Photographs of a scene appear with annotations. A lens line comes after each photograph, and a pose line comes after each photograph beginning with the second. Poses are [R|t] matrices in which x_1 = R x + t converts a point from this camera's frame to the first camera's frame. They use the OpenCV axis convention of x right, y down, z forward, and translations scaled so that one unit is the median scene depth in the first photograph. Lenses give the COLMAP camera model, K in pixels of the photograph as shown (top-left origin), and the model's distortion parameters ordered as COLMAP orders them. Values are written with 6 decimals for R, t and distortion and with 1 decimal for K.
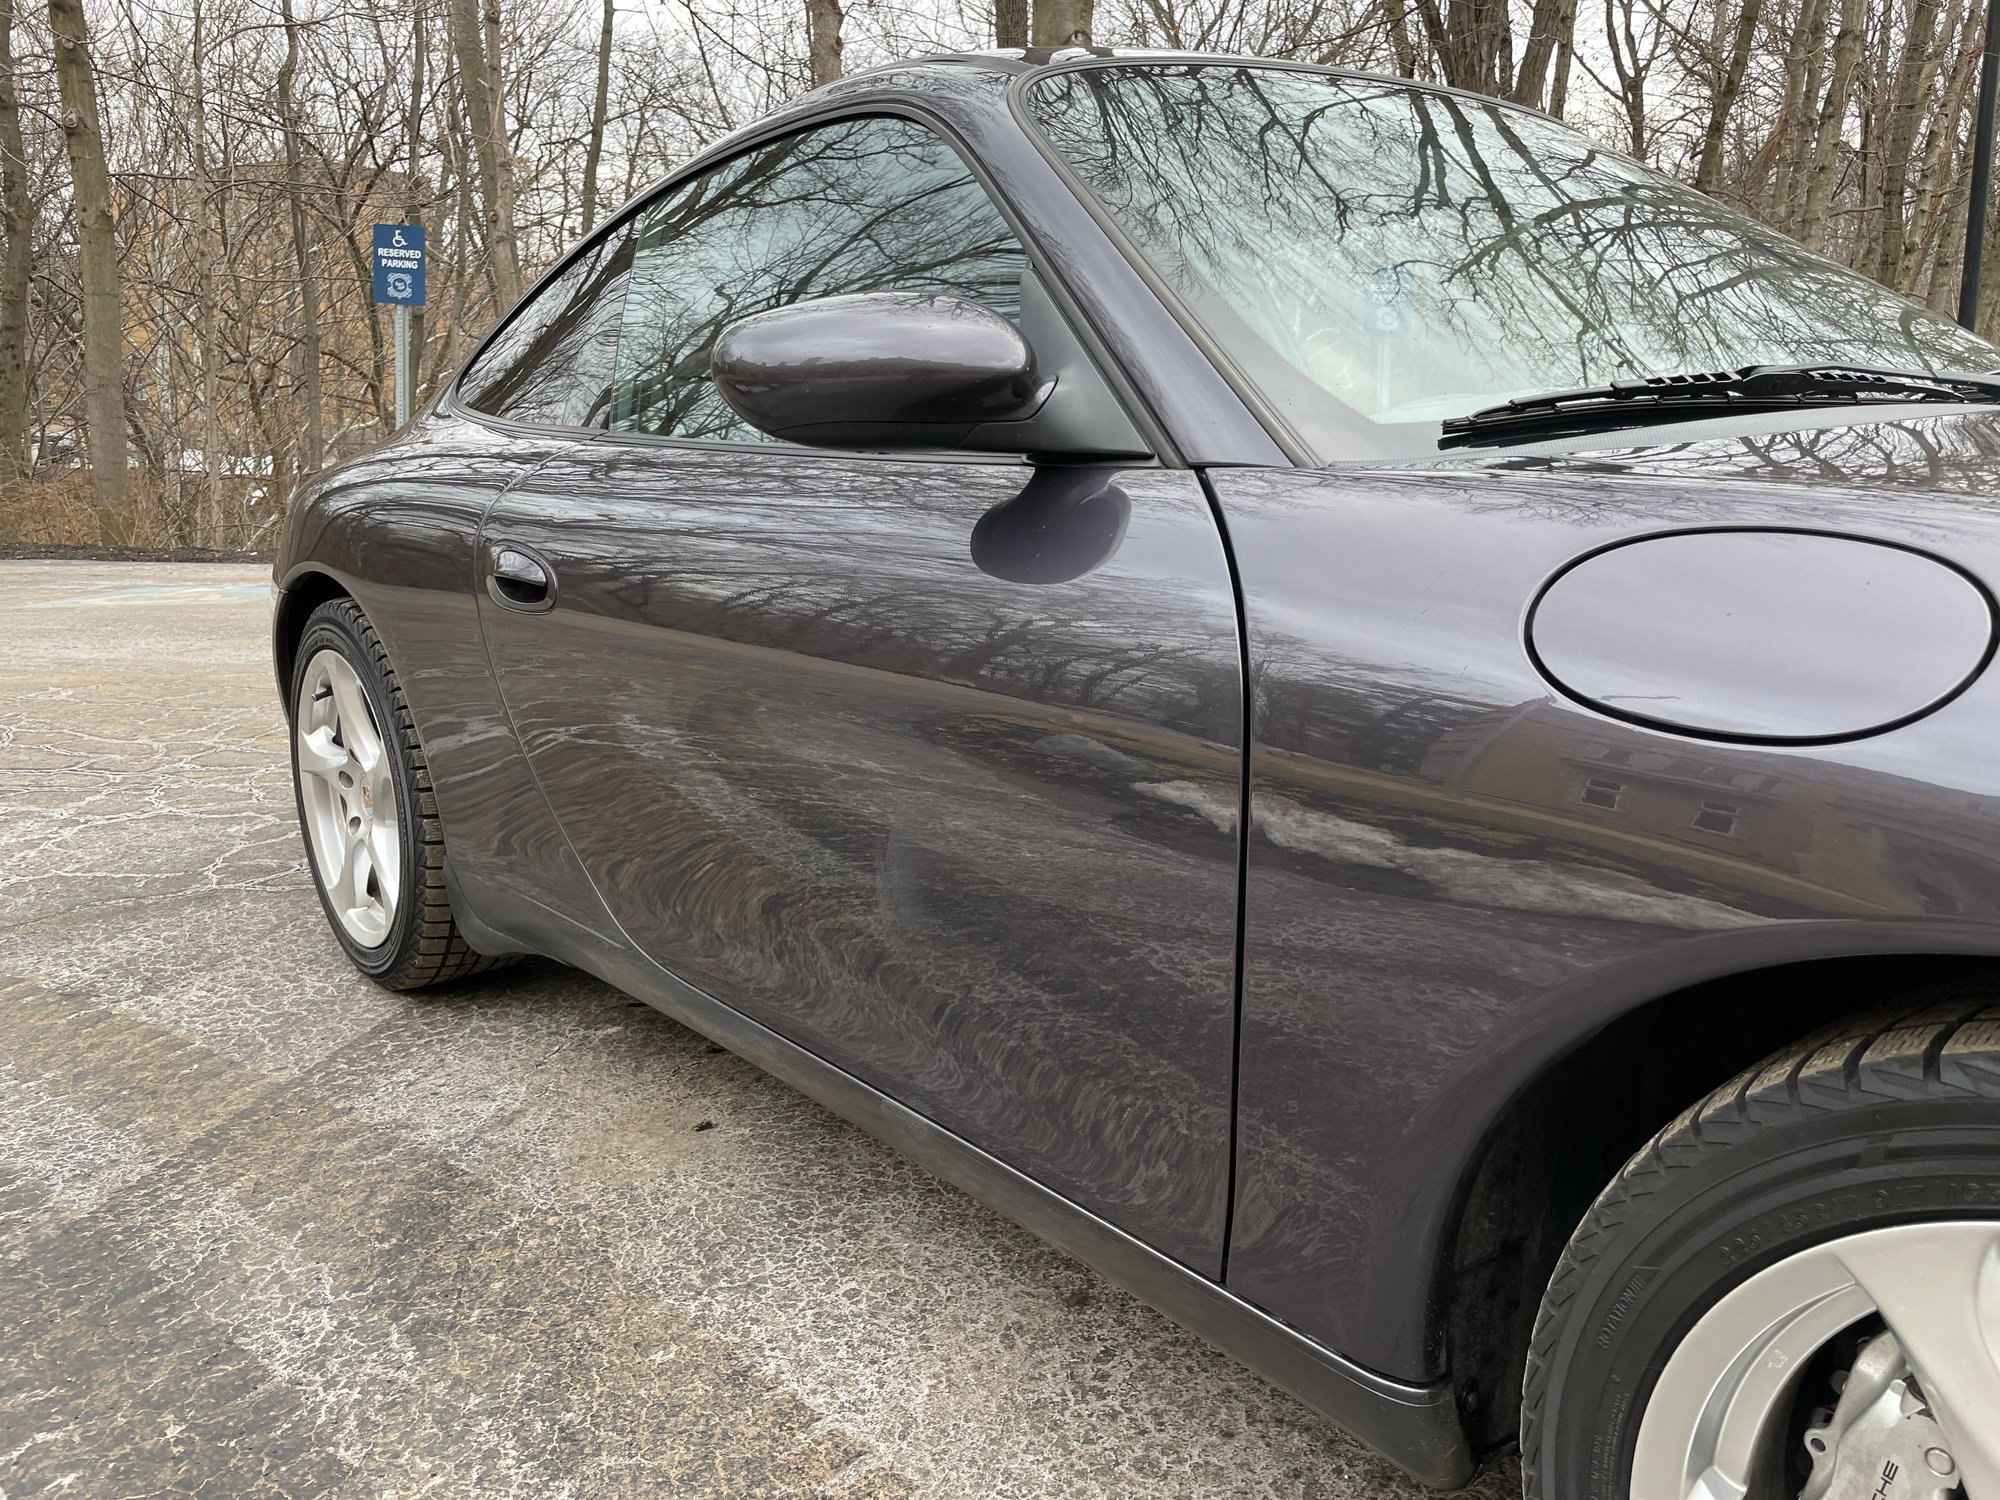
lens RADIAL K [[1524.1, 0, 1000.0], [0, 1524.1, 750.0], [0, 0, 1]] dist [0.070637, -0.099479]
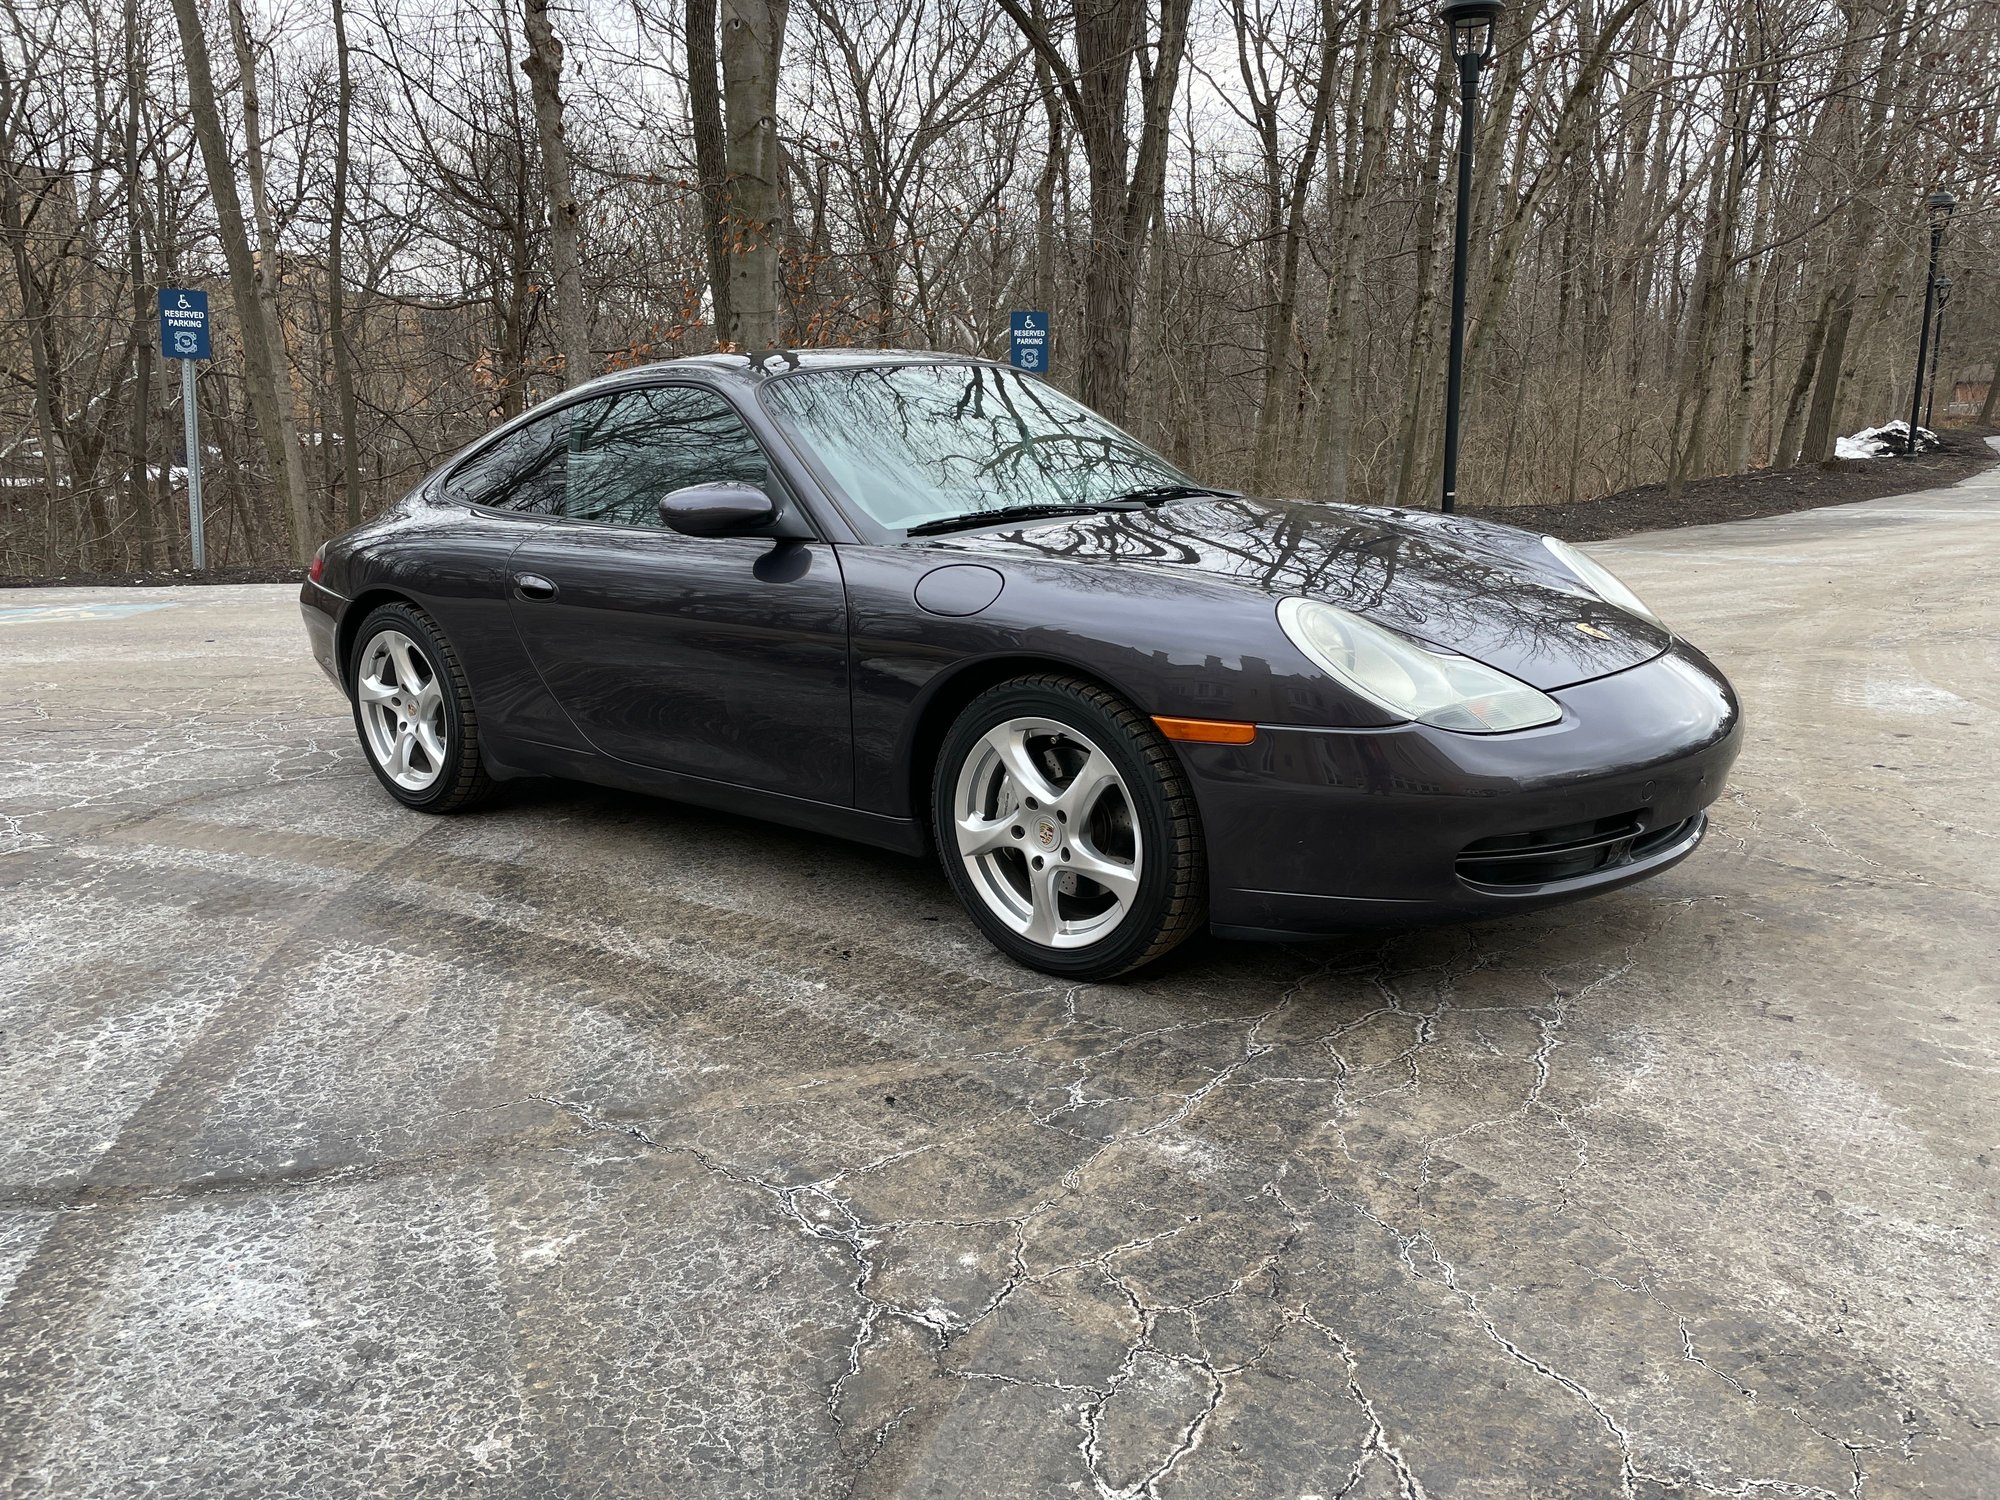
lens RADIAL K [[1518.1, 0, 974.3], [0, 1518.1, 755.5], [0, 0, 1]] dist [0.100003, -0.137383]
pose [[0.985028, -0.053136, 0.164001, -0.050176], [0.051916, 0.998583, 0.011721, 0.096975], [-0.164391, -0.003032, 0.986391, -0.915944]]
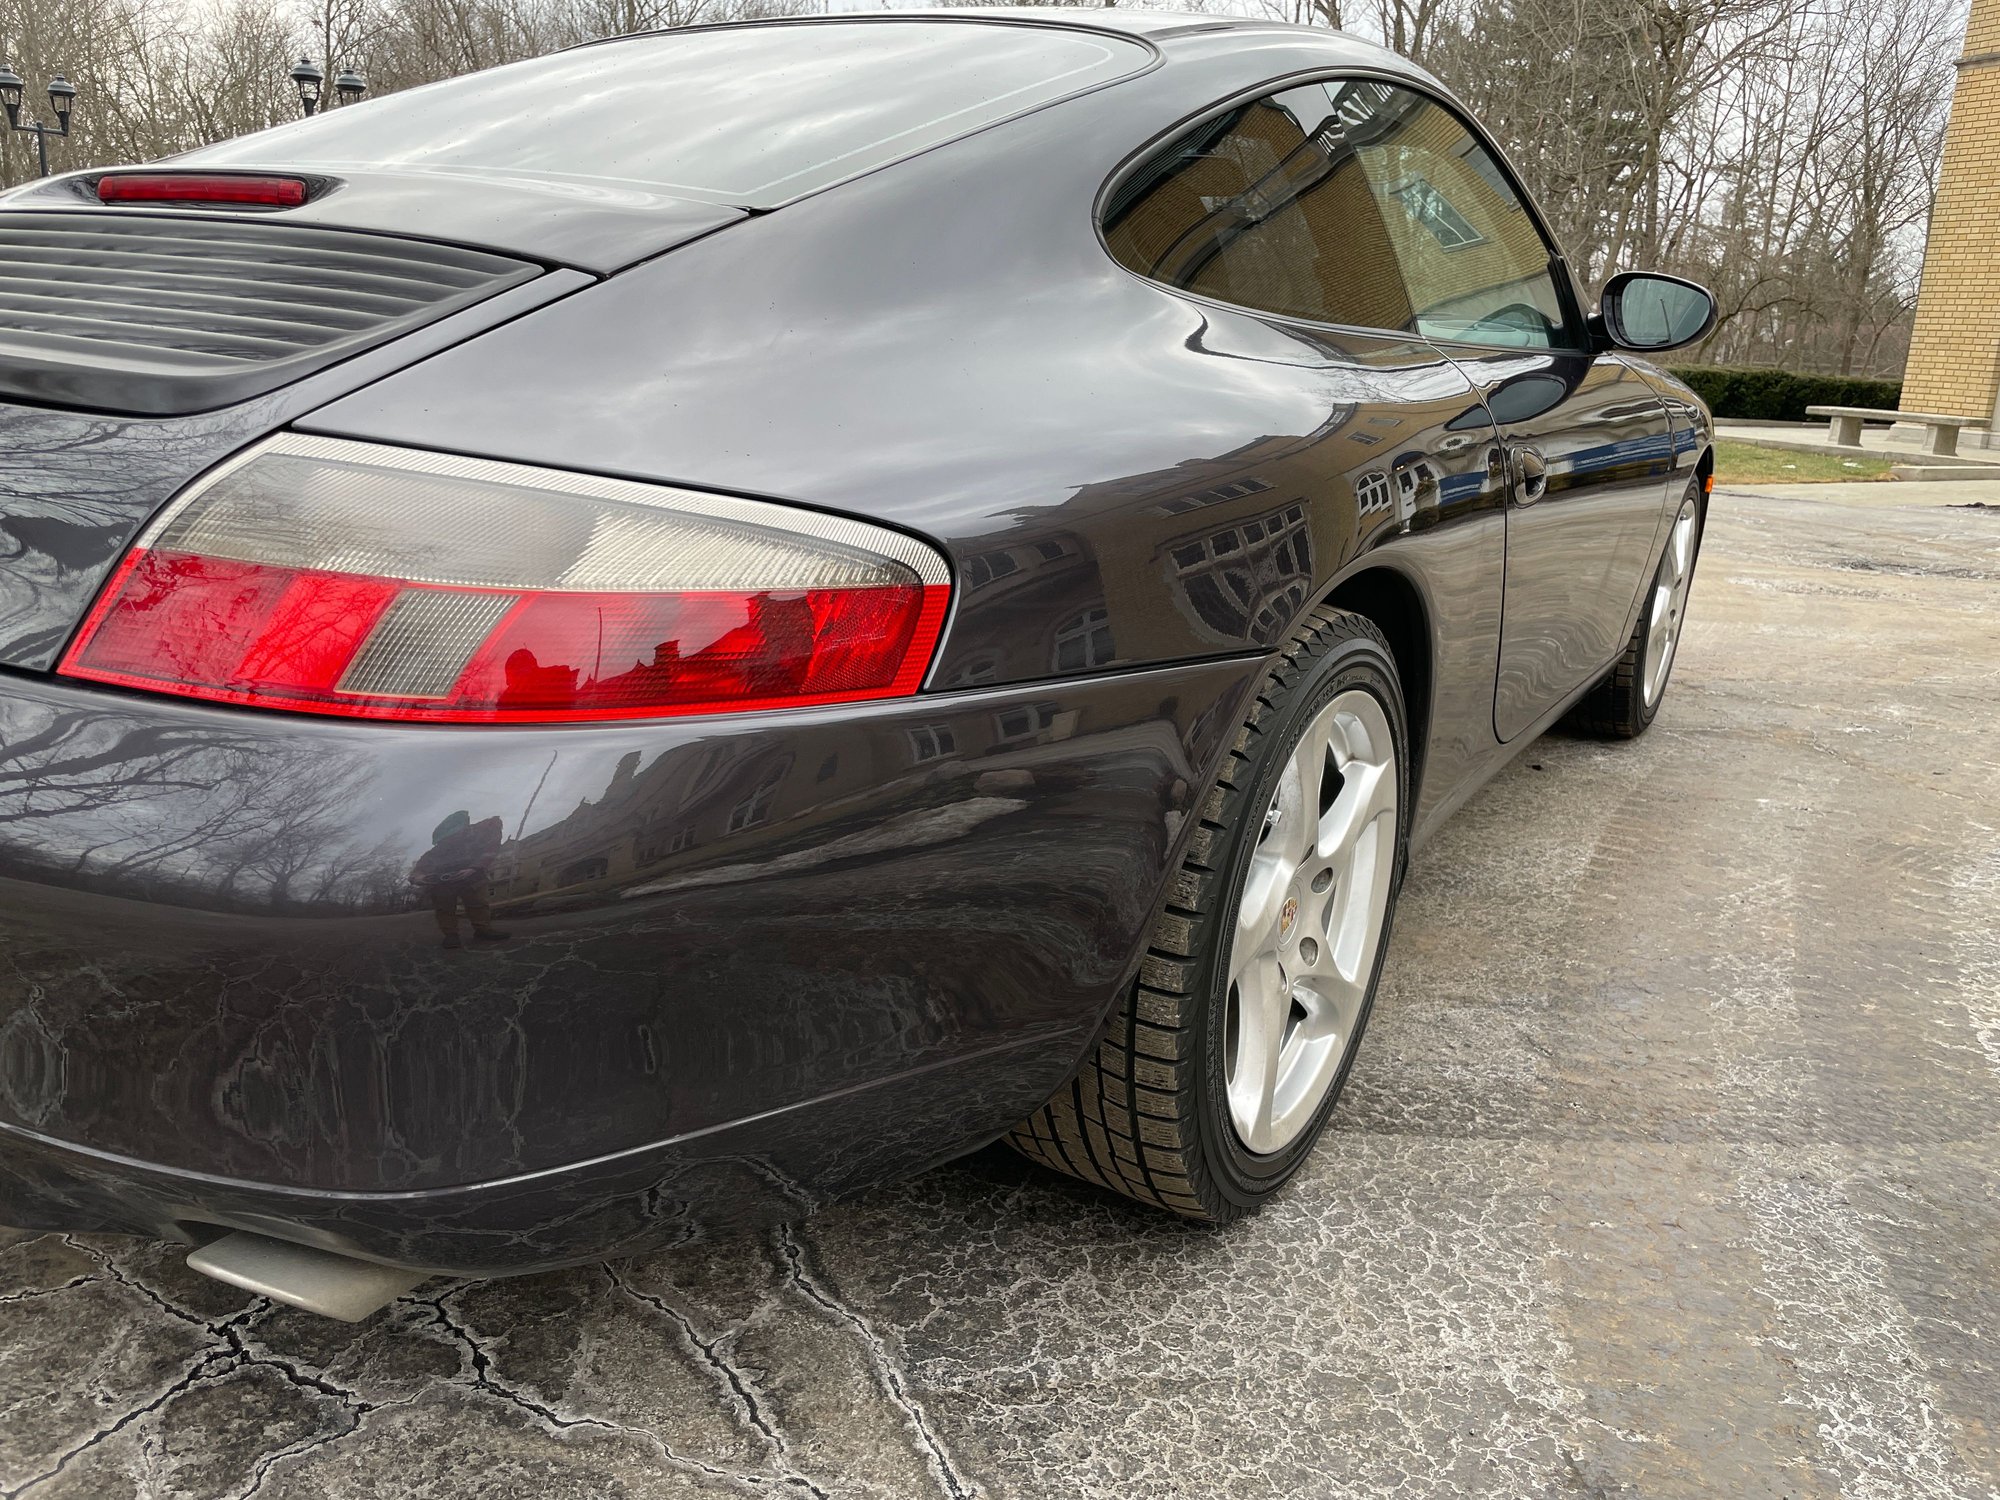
lens RADIAL K [[1515.3, 0, 1015.2], [0, 1515.3, 746.4], [0, 0, 1]] dist [0.094052, -0.130646]
pose [[-0.325646, -0.261729, 0.908544, -0.919165], [0.159475, 0.931951, 0.325632, -0.258237], [-0.931946, 0.250930, -0.261747, 1.231091]]
